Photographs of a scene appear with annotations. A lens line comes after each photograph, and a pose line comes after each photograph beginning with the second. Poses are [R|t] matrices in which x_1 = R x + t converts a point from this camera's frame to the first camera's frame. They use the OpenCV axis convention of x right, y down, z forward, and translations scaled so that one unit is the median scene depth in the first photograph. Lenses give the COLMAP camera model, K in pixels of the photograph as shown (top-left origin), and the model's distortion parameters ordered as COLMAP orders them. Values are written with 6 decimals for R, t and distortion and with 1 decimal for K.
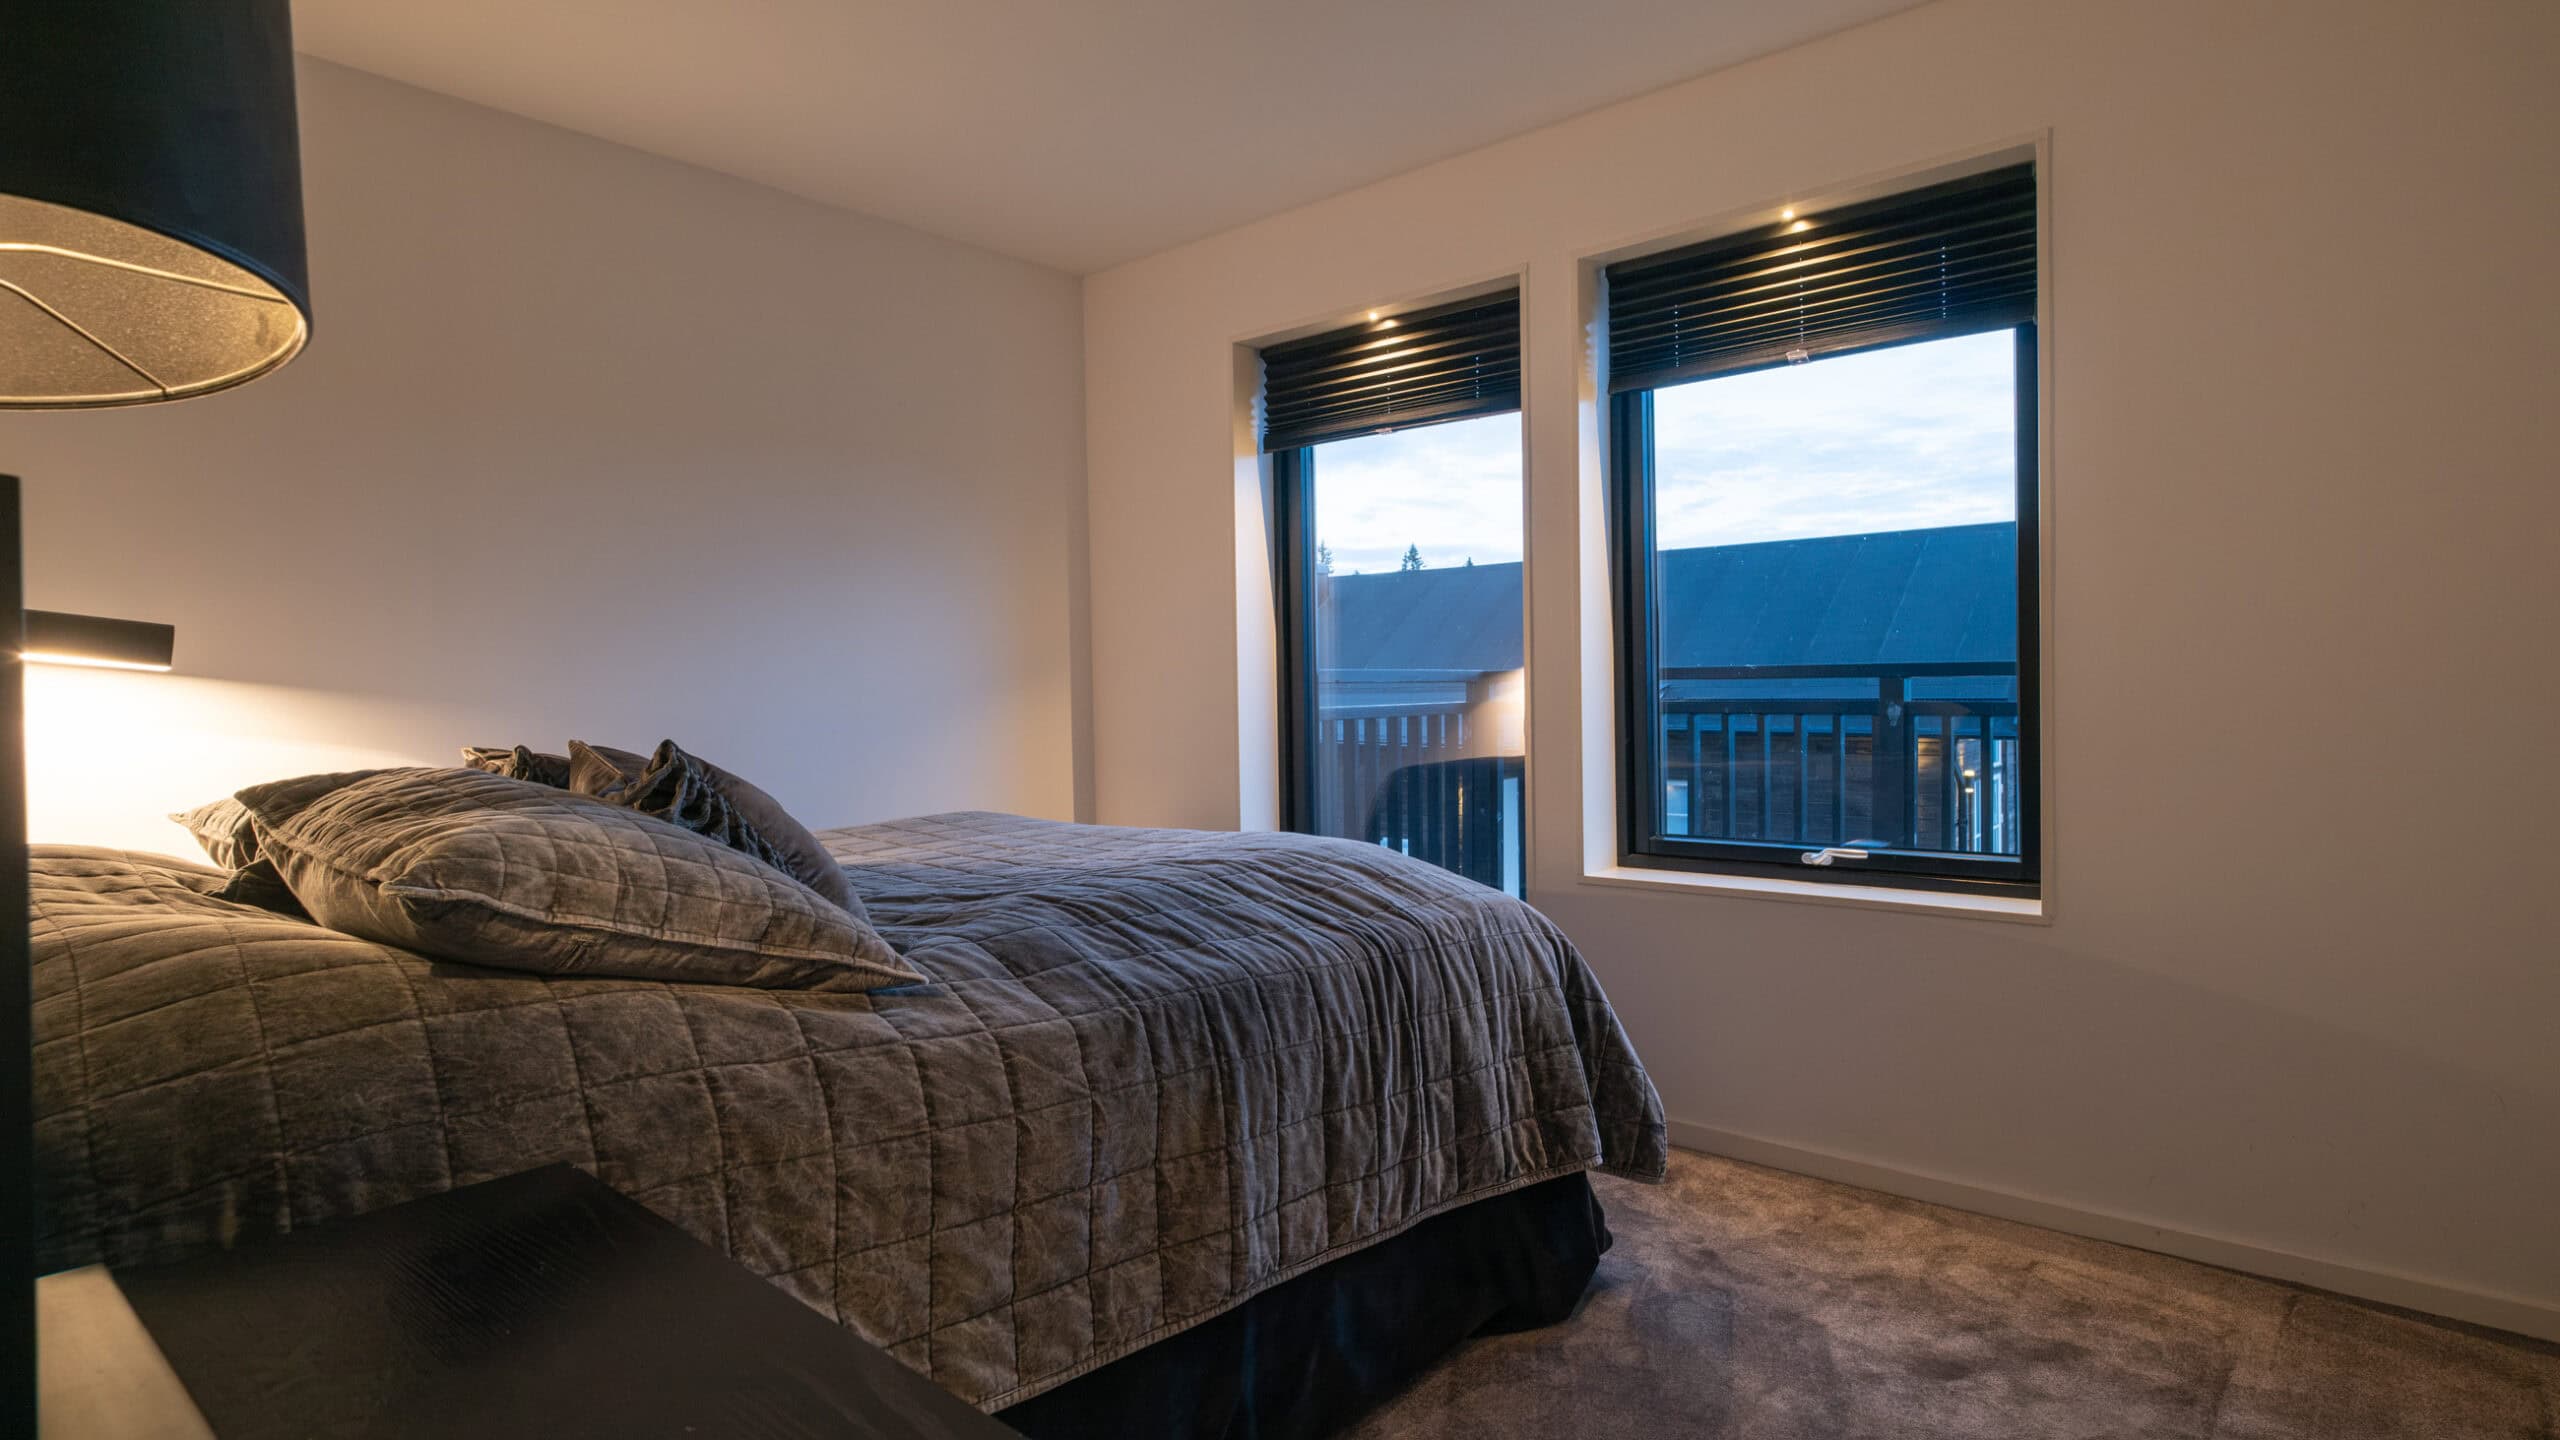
lens RADIAL K [[1289.9, 0, 1280.0], [0, 1289.9, 720.0], [0, 0, 1]] dist [-0.002152, -0.000052]
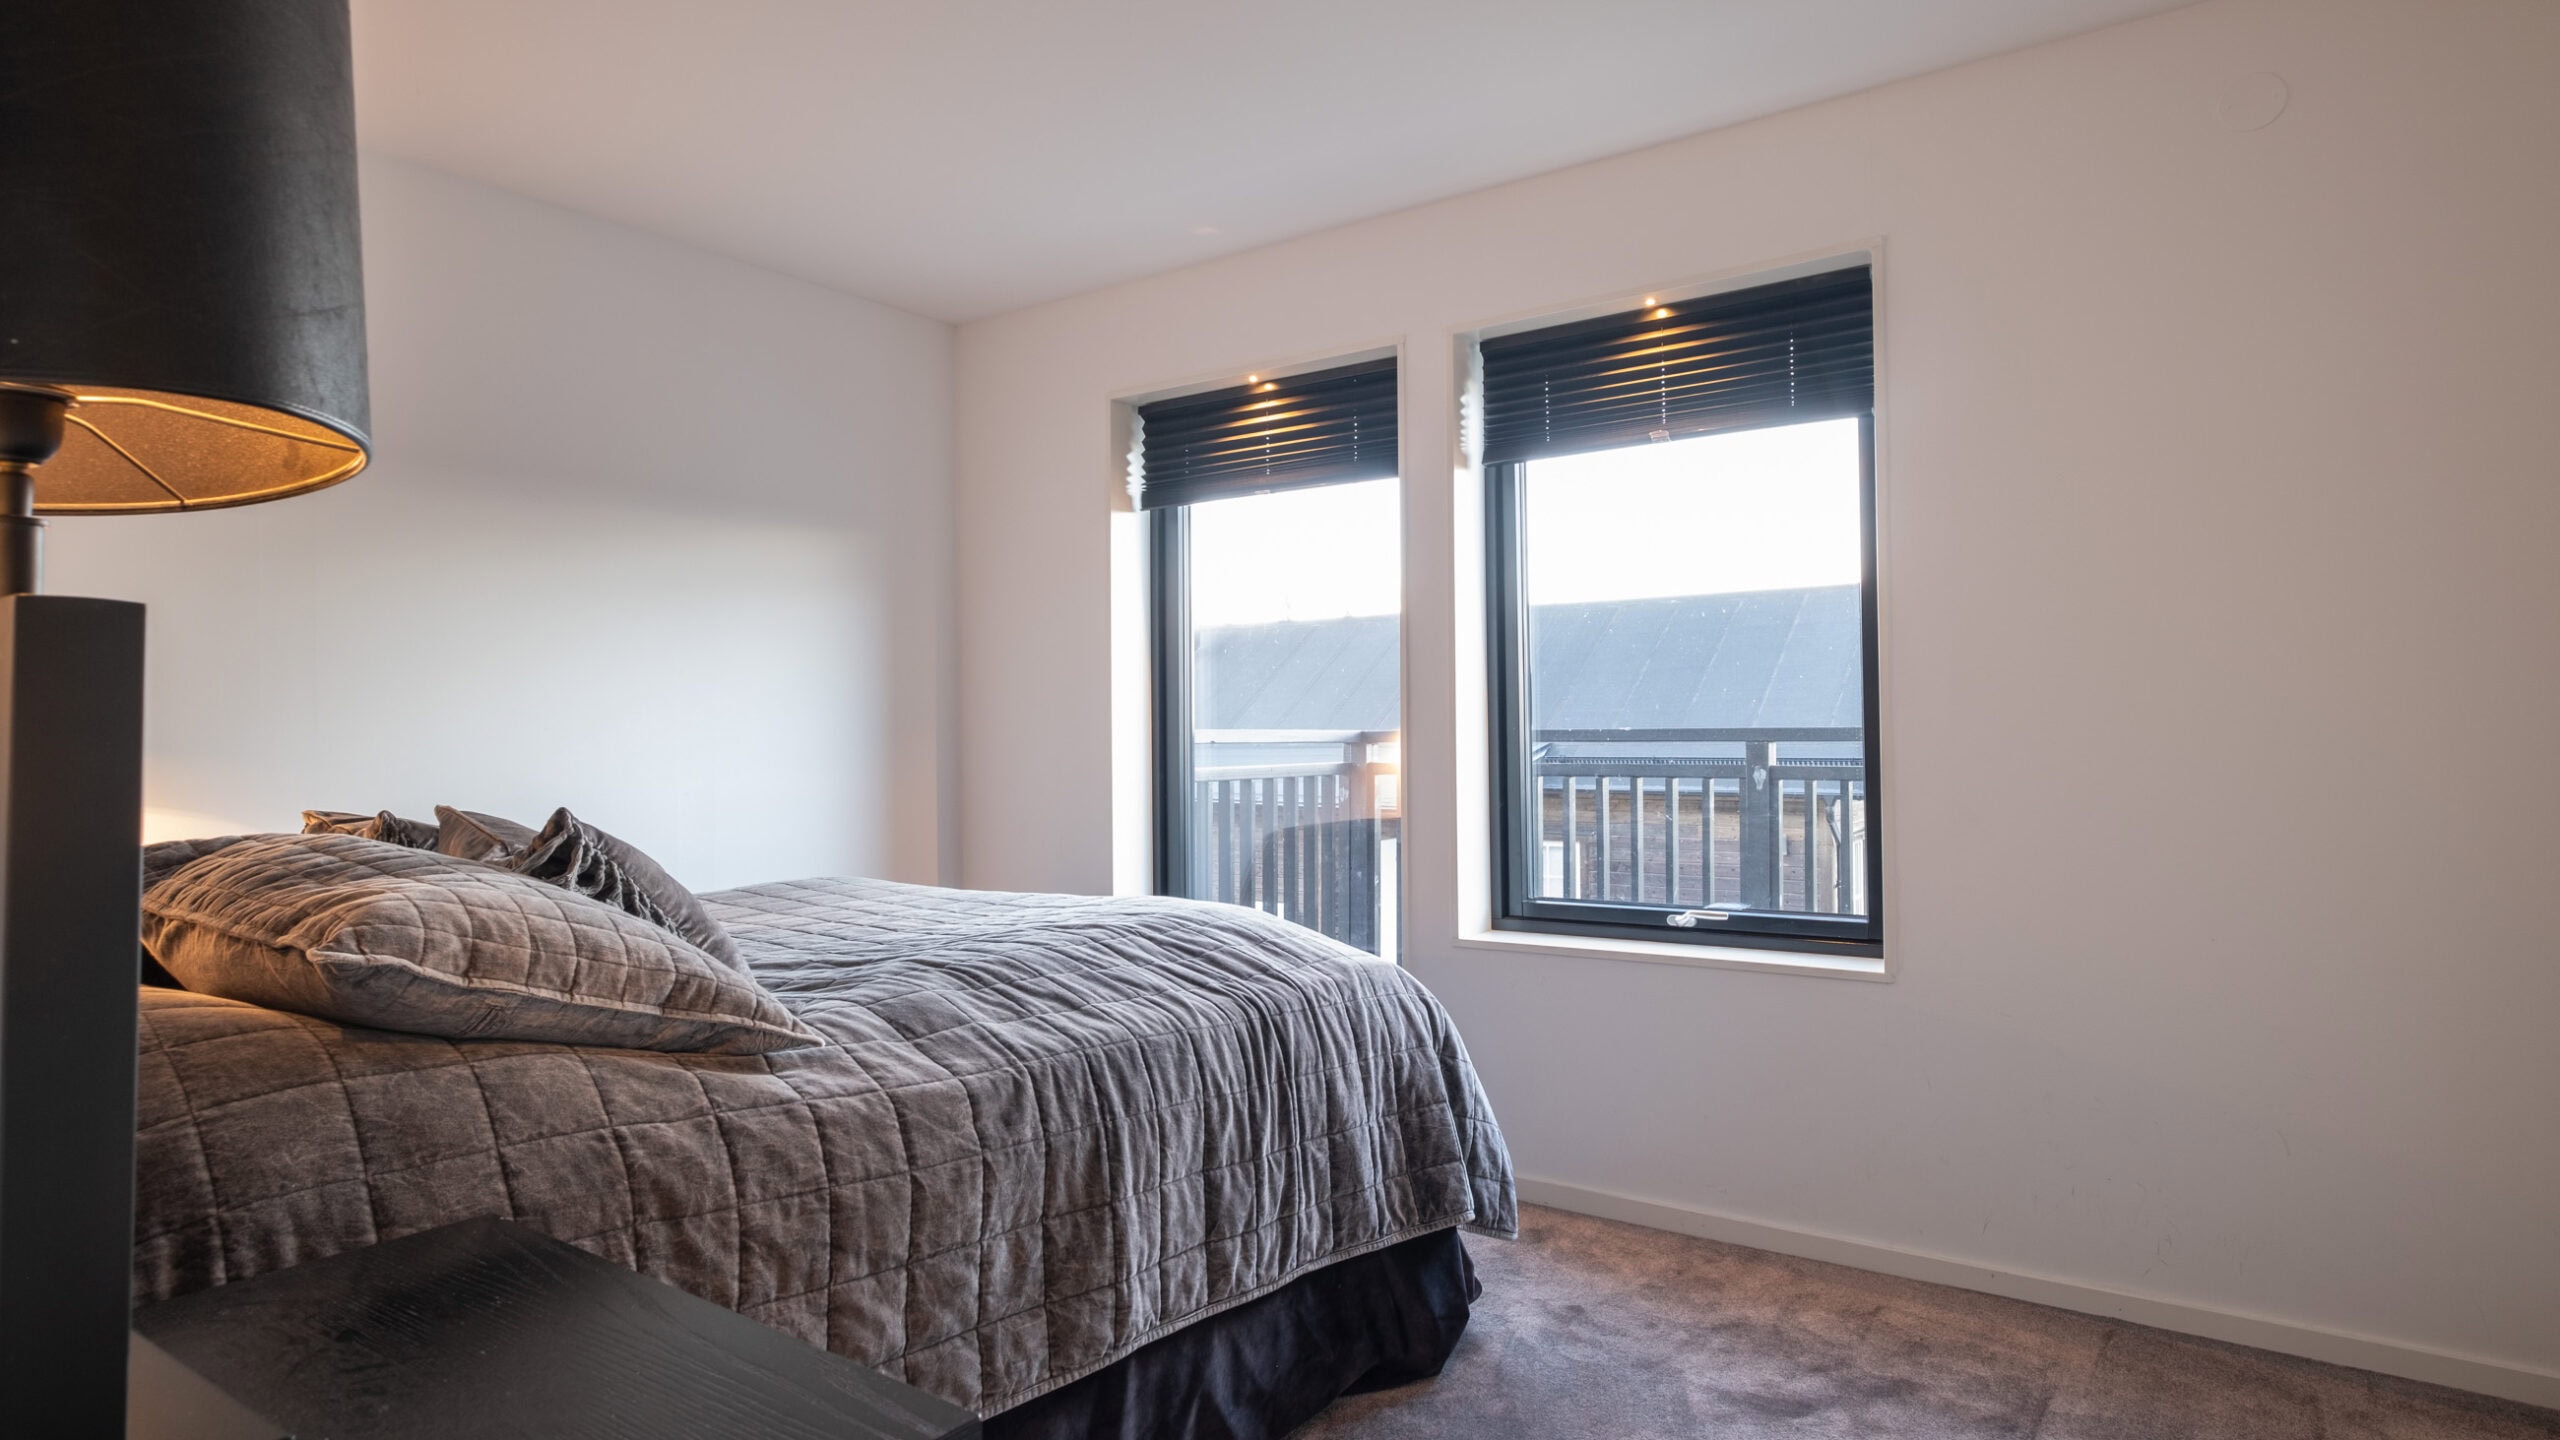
lens RADIAL K [[1372.1, 0, 1280.0], [0, 1372.1, 720.0], [0, 0, 1]] dist [-0.001710, -0.000498]
pose [[0.995339, 0.008920, 0.096027, -0.015982], [-0.005011, 0.999152, -0.040866, -0.011597], [-0.096311, 0.040194, 0.994539, -0.124157]]
